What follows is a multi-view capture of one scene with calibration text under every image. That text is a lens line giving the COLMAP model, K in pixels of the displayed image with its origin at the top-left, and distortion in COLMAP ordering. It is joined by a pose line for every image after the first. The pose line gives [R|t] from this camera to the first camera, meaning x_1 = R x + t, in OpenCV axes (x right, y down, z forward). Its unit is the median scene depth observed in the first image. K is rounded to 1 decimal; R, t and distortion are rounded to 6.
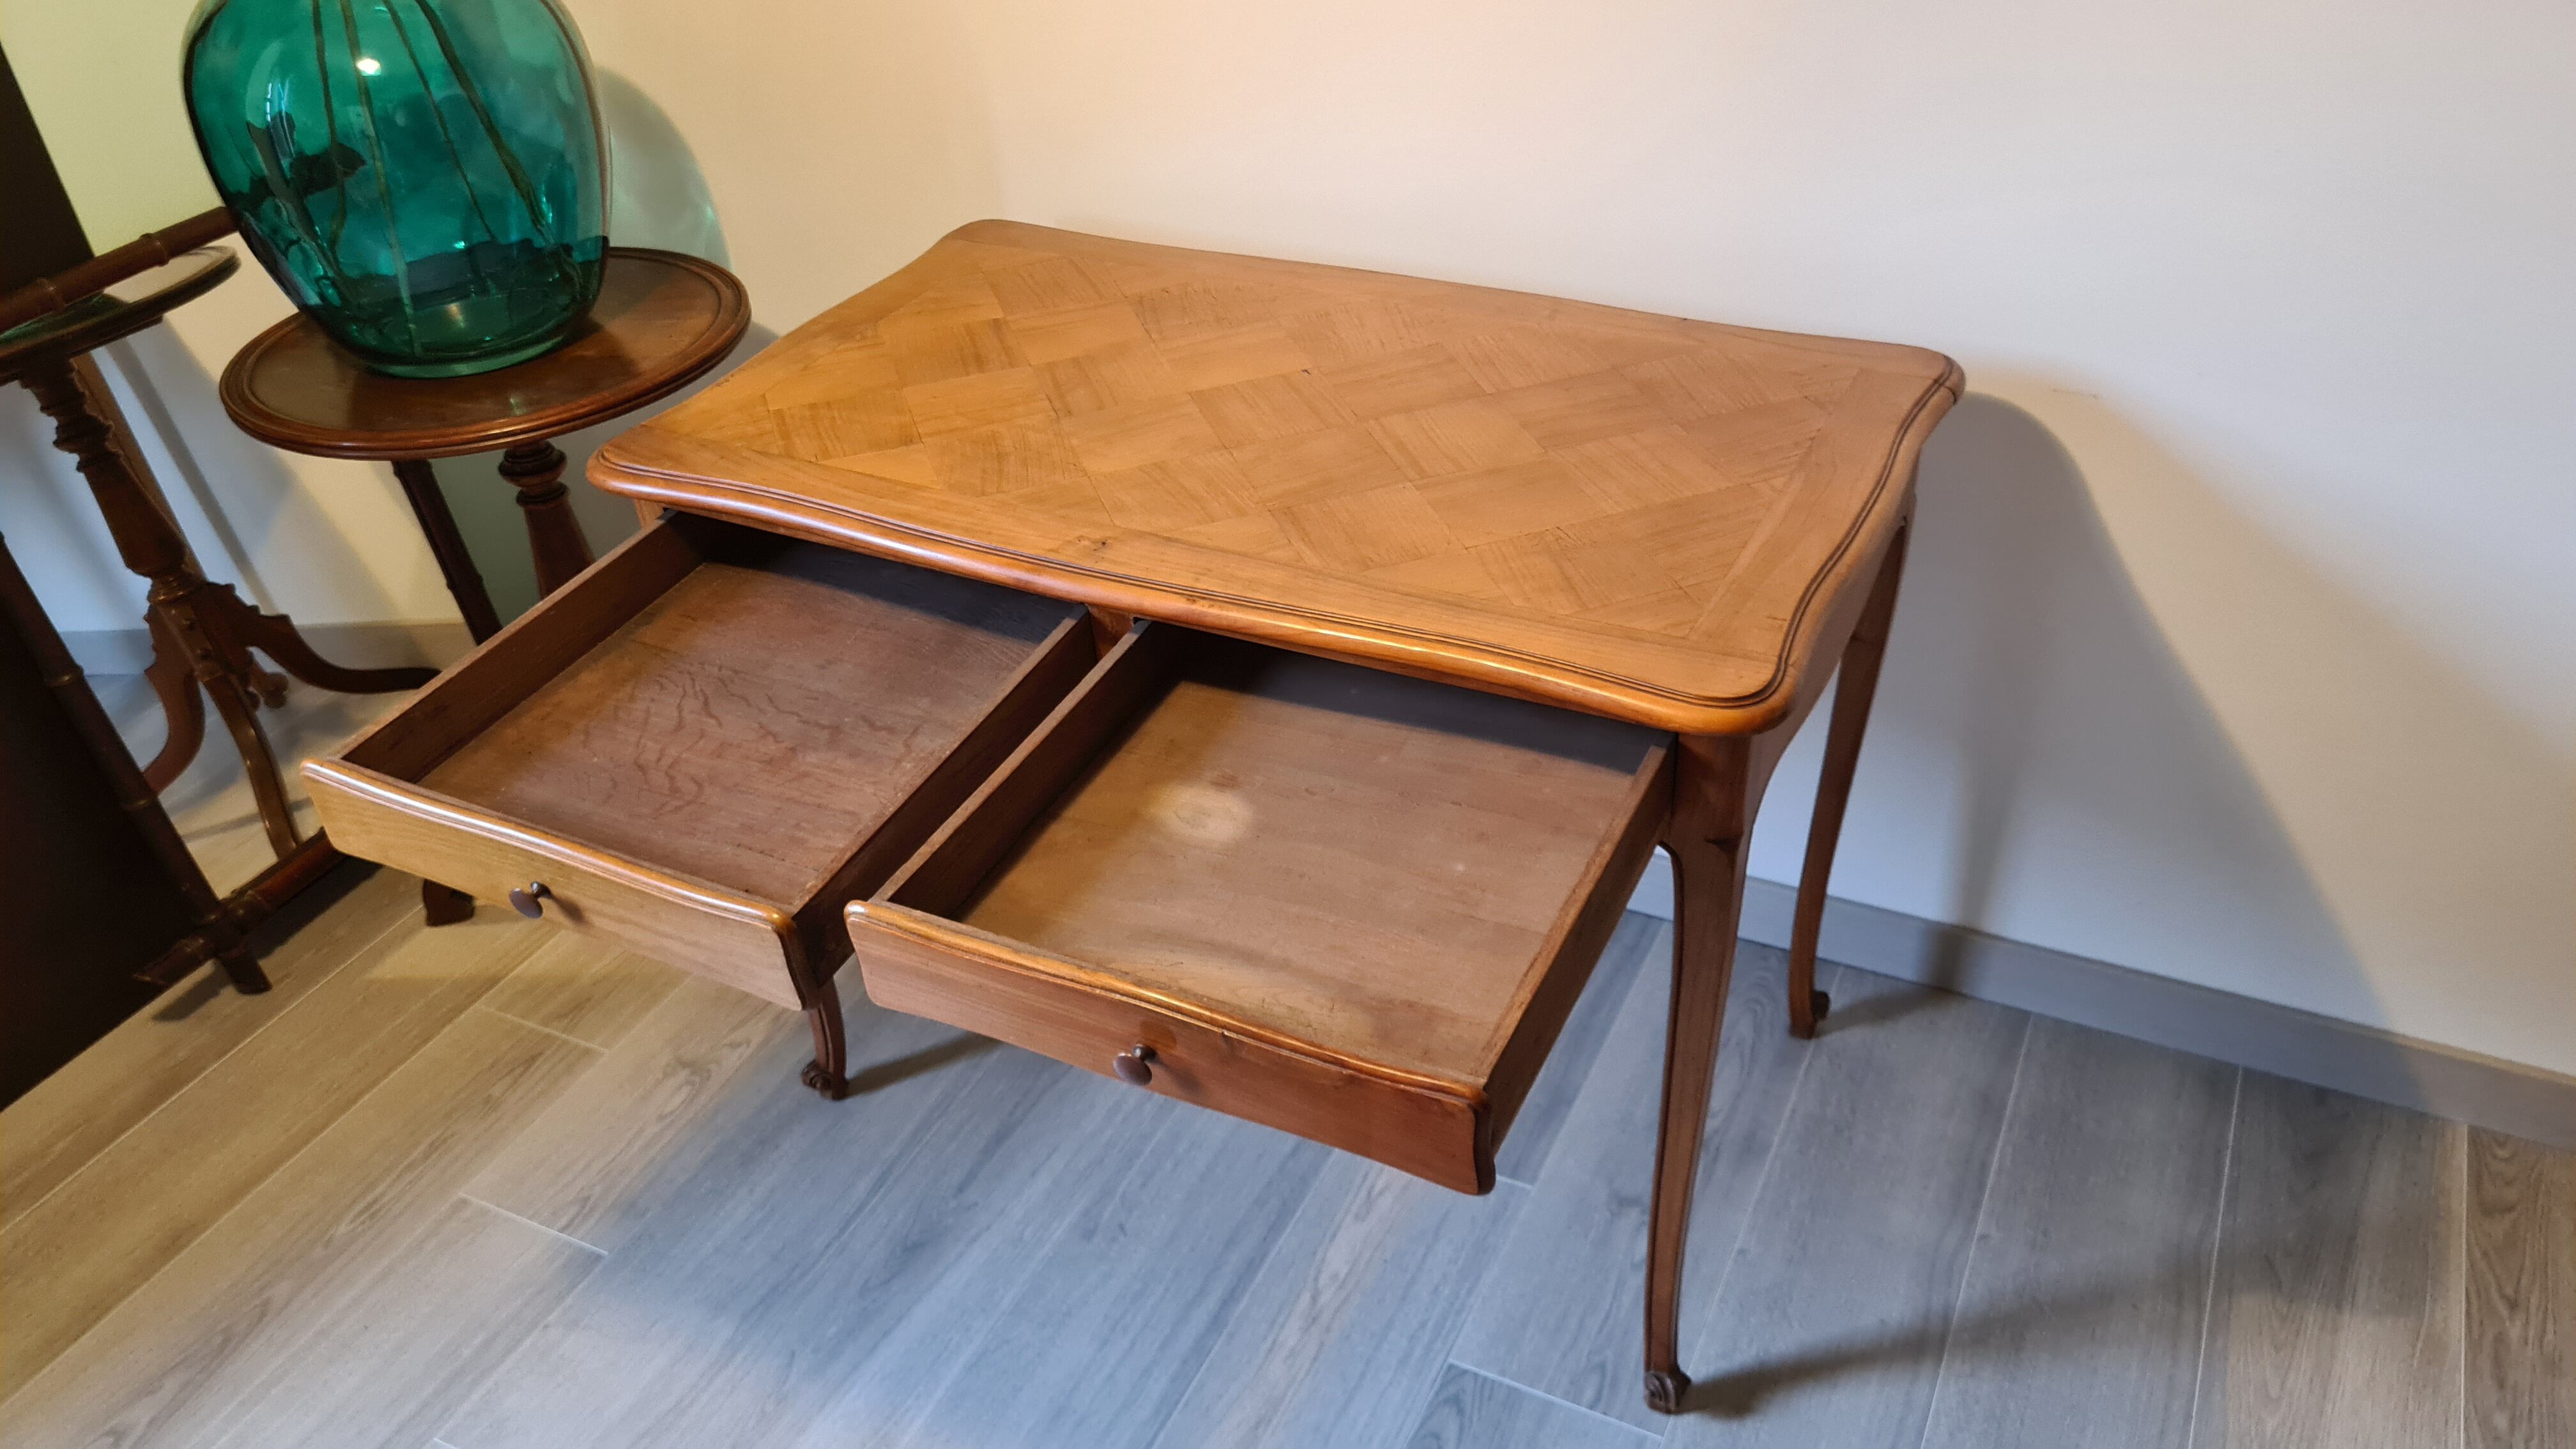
lens RADIAL K [[1961.5, 0, 1288.0], [0, 1961.5, 724.5], [0, 0, 1]] dist [0.051230, -0.045408]
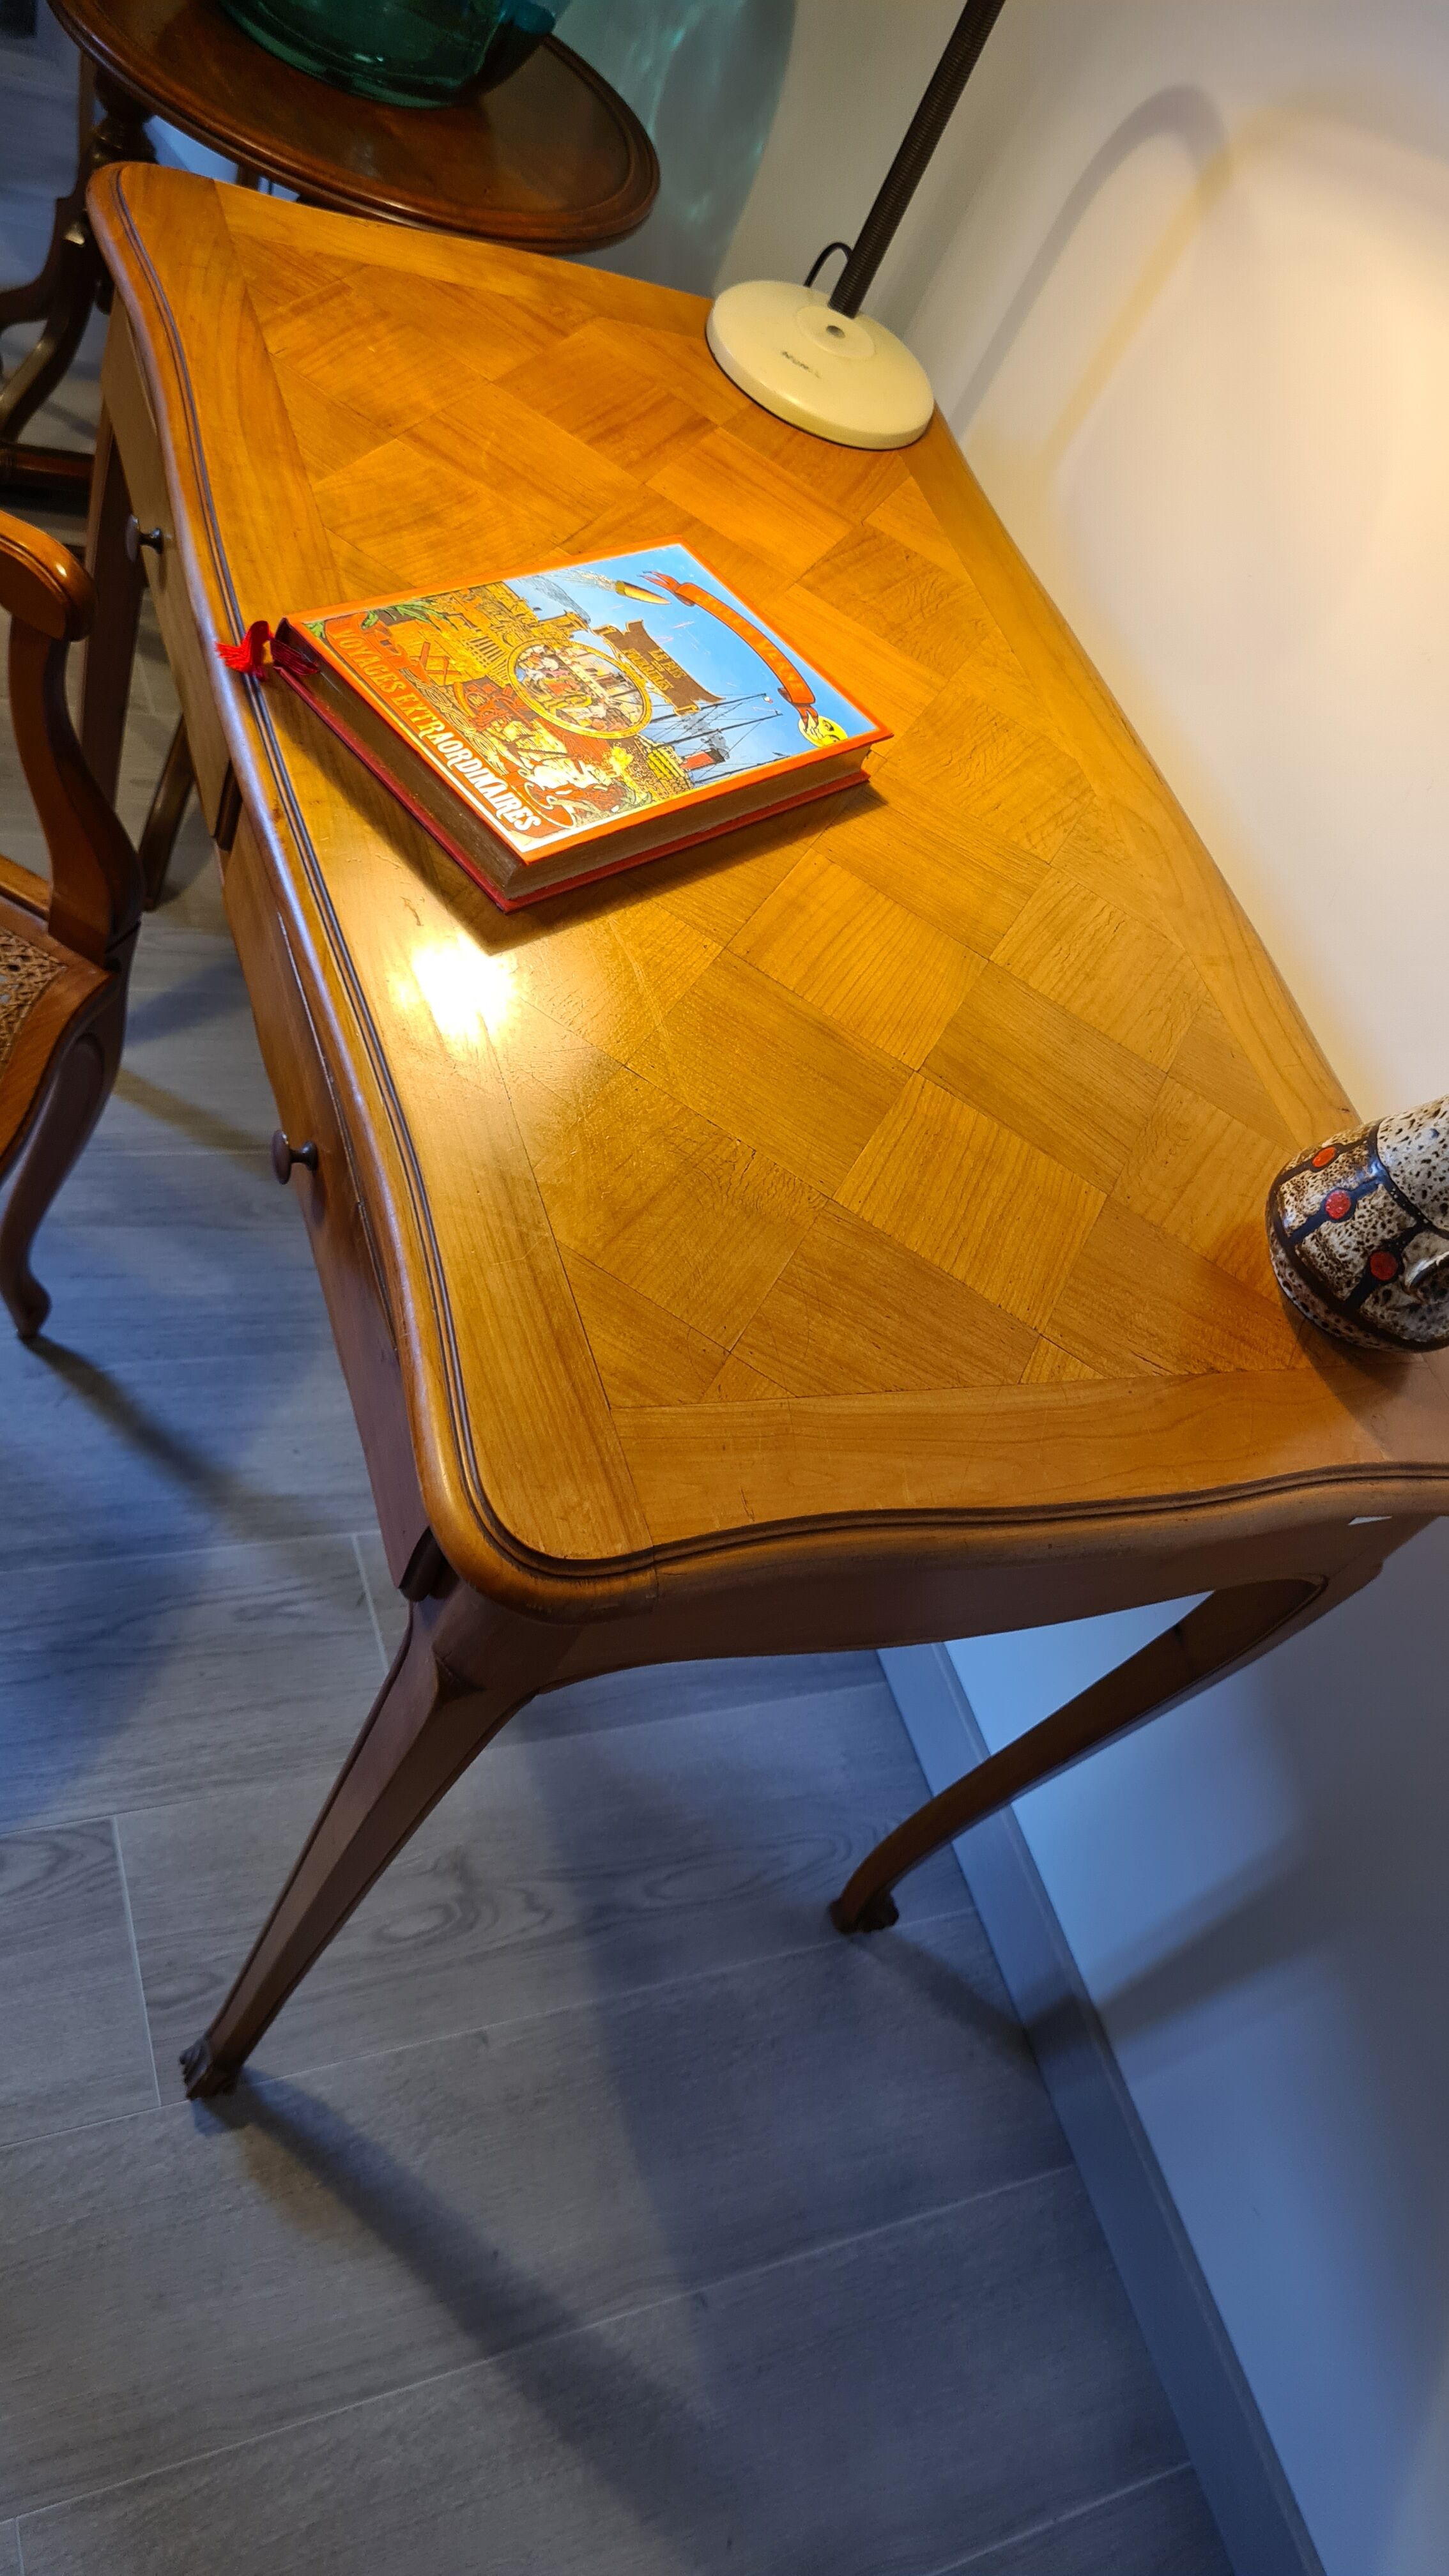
lens RADIAL K [[1962.3, 0, 712.1], [0, 1962.3, 1268.4], [0, 0, 1]] dist [0.056789, -0.051867]
pose [[0.643075, 0.739692, -0.198269, 0.208991], [-0.702455, 0.672873, 0.231947, -0.157244], [0.304979, -0.009884, 0.952308, 0.299786]]
